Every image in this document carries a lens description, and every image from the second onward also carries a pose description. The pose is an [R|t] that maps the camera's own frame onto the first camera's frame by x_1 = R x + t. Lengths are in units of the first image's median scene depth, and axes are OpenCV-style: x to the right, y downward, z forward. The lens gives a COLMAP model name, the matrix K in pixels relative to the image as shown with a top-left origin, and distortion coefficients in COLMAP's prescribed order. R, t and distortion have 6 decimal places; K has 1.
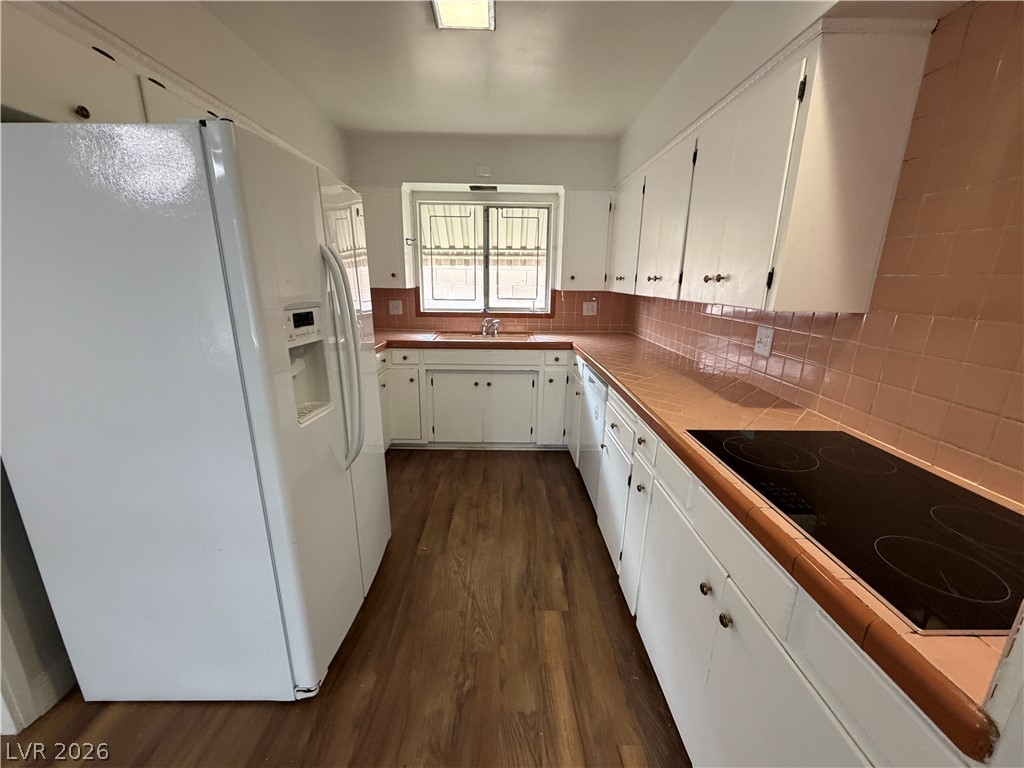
lens RADIAL K [[407.4, 0, 508.0], [0, 407.4, 384.4], [0, 0, 1]] dist [0.001714, -0.000548]
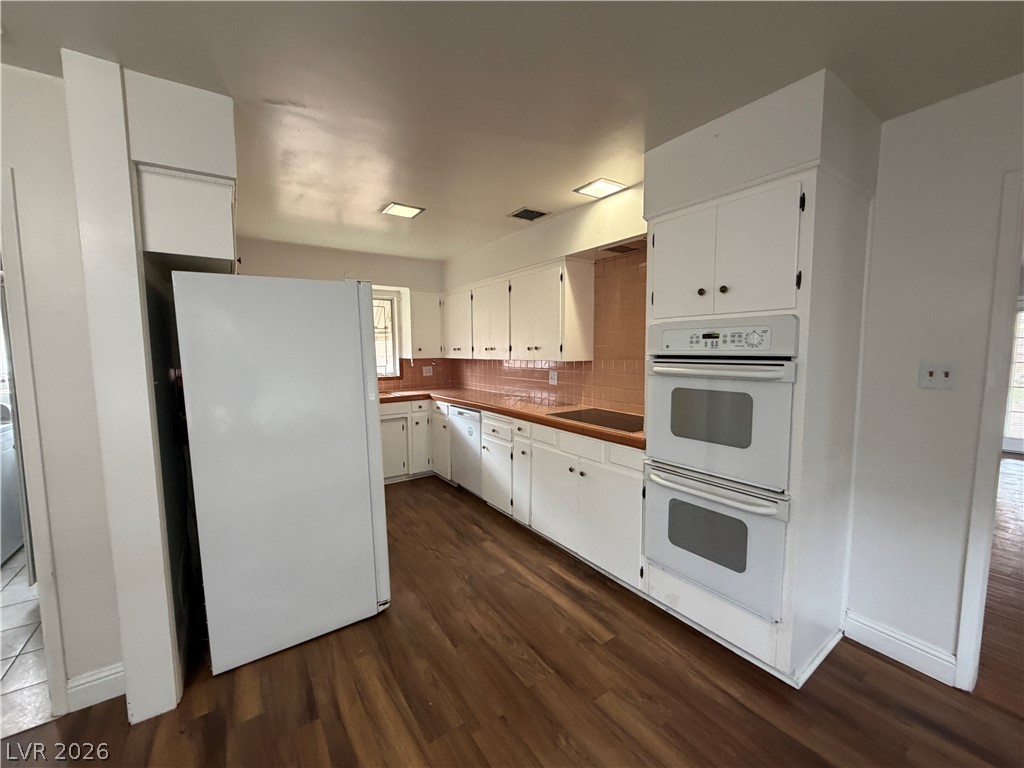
lens RADIAL K [[407.4, 0, 506.5], [0, 407.4, 385.7], [0, 0, 1]] dist [0.001714, -0.000548]
pose [[0.832898, -0.069546, 0.549039, -0.491181], [0.158142, 0.980615, -0.115691, 0.093487], [-0.530351, 0.183185, 0.827751, -0.393942]]
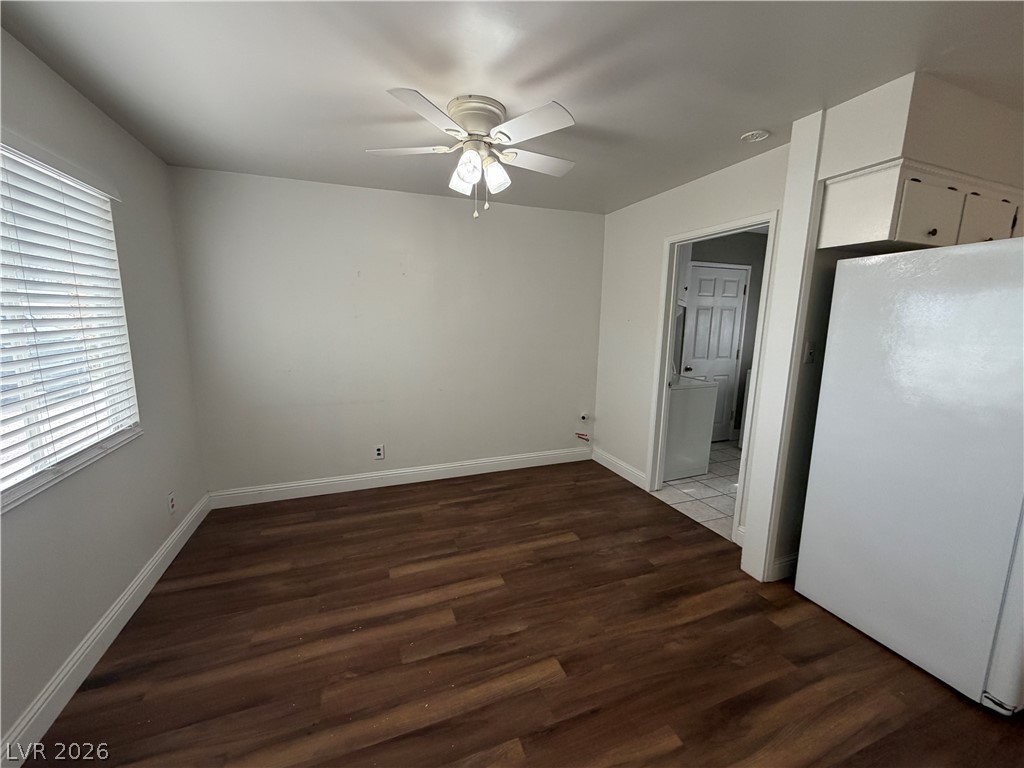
lens RADIAL K [[407.4, 0, 511.9], [0, 407.4, 383.8], [0, 0, 1]] dist [0.001714, -0.000548]
pose [[0.351422, 0.146324, -0.924712, -0.033751], [-0.247027, 0.967200, 0.059169, 0.093480], [0.903040, 0.207636, 0.376041, -0.419053]]
